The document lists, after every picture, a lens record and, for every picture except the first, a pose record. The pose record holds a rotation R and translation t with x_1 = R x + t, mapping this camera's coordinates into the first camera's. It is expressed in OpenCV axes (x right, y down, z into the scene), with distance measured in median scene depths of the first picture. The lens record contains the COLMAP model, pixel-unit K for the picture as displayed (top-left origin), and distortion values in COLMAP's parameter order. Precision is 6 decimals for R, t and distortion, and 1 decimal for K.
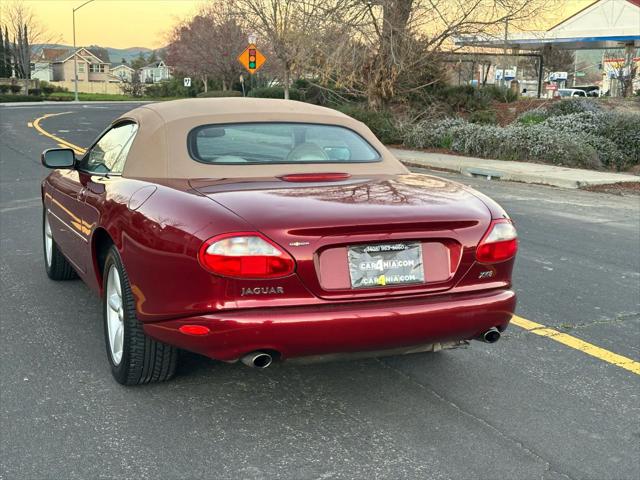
lens RADIAL K [[913.7, 0, 311.9], [0, 913.7, 236.0], [0, 0, 1]] dist [0.176054, -0.166000]
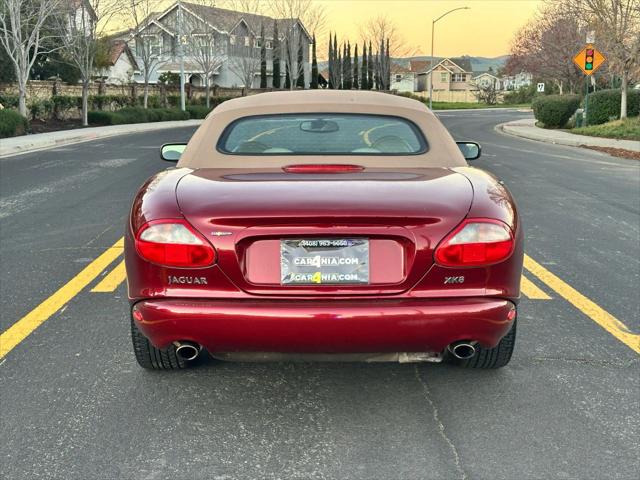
lens RADIAL K [[913.7, 0, 311.9], [0, 913.7, 236.0], [0, 0, 1]] dist [0.176054, -0.166000]
pose [[0.924747, 0.043254, -0.378117, 0.364758], [-0.046563, 0.998915, 0.000391, 0.005389], [0.377724, 0.017244, 0.925758, 0.123844]]
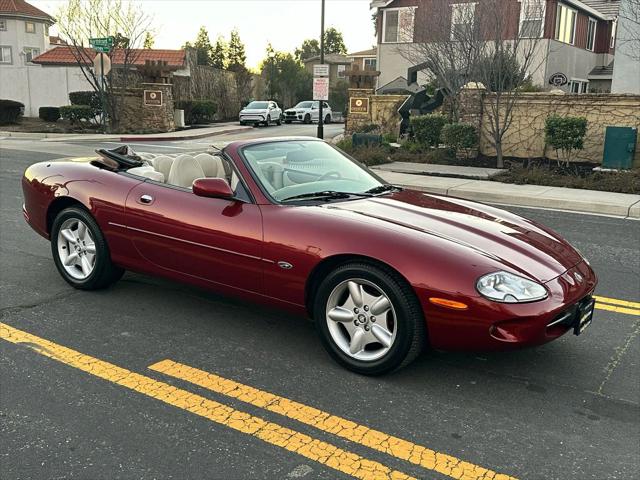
lens RADIAL K [[670.3, 0, 324.8], [0, 670.3, 242.3], [0, 0, 1]] dist [0.192499, -0.403541]
pose [[-0.844748, 0.074096, -0.530010, 0.448984], [-0.122122, 0.937549, 0.325712, -0.418814], [0.521044, 0.339871, -0.782944, 2.456999]]
